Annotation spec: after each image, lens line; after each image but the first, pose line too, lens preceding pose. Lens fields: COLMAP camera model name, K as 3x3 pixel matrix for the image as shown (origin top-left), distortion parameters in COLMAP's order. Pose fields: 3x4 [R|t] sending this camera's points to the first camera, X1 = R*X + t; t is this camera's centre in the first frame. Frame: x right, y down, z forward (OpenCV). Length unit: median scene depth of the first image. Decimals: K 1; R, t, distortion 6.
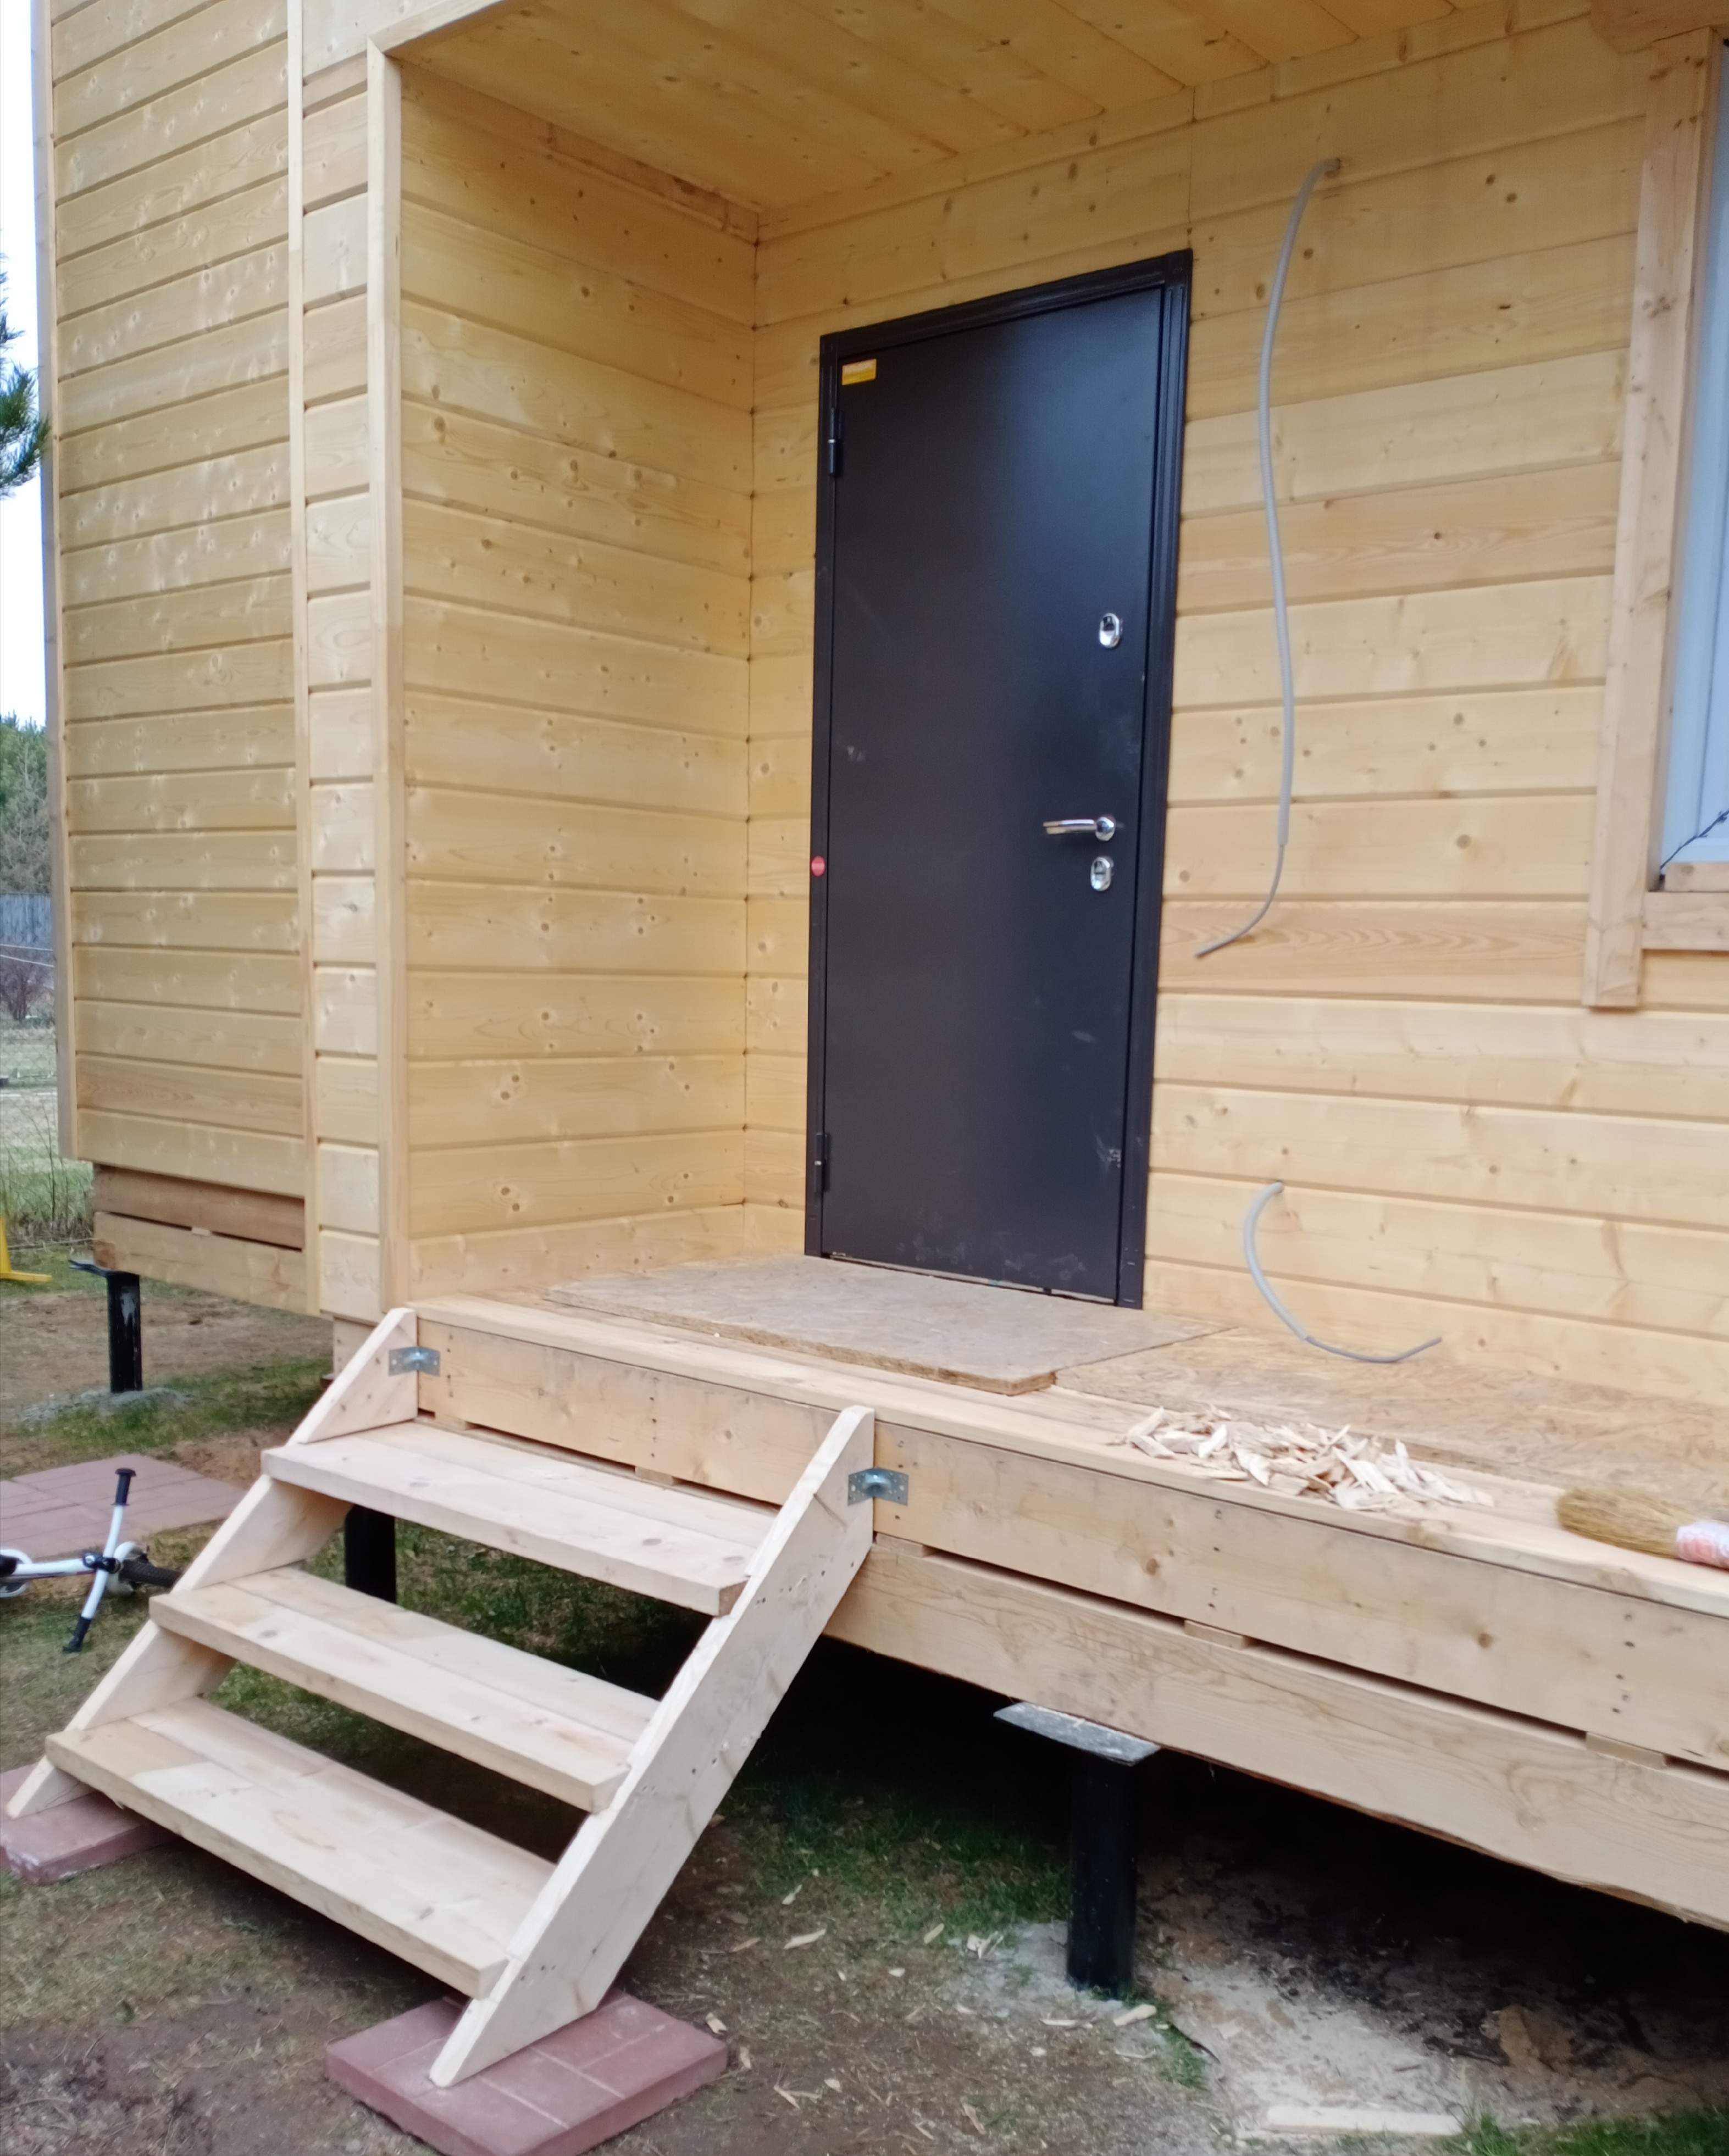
lens RADIAL K [[1983.4, 0, 854.9], [0, 1983.4, 1077.2], [0, 0, 1]] dist [0.099384, 0.000000]
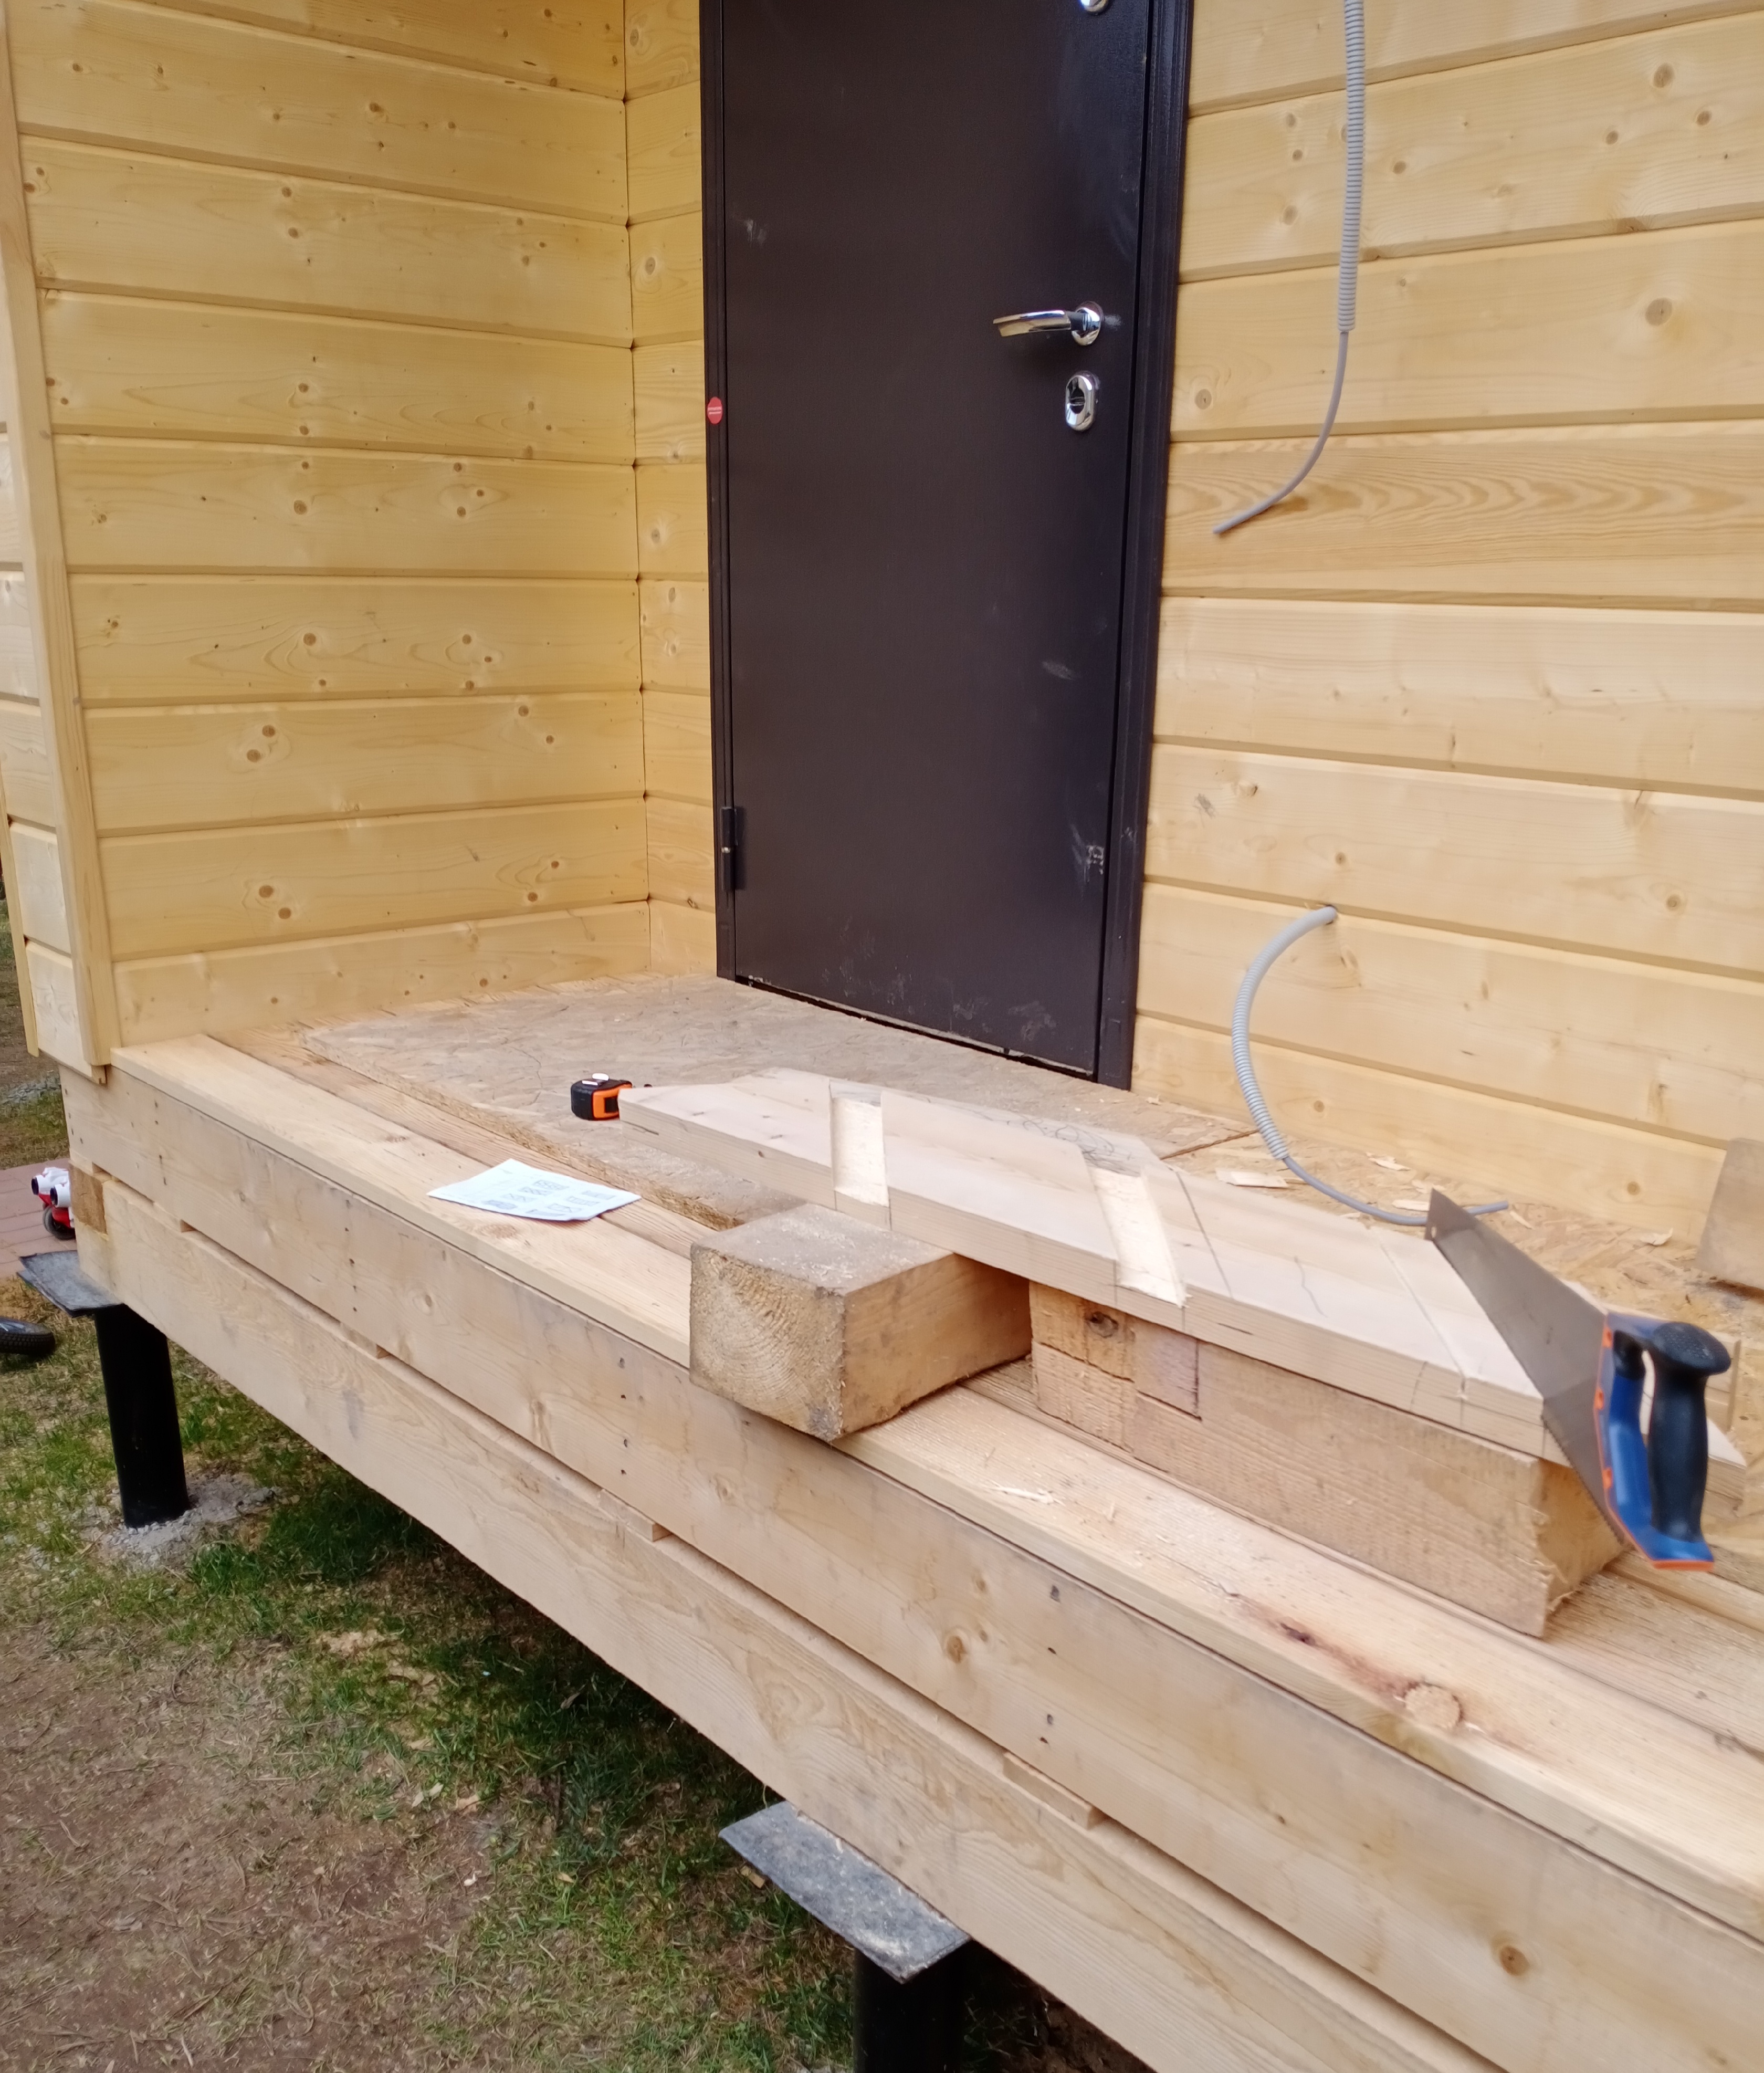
lens RADIAL K [[1959.0, 0, 892.0], [0, 1959.0, 1042.3], [0, 0, 1]] dist [0.001182, 0.000000]
pose [[0.993538, 0.016138, -0.112348, 0.136542], [0.003810, 0.984542, 0.175110, -0.012423], [0.113437, -0.174406, 0.978118, 0.355701]]
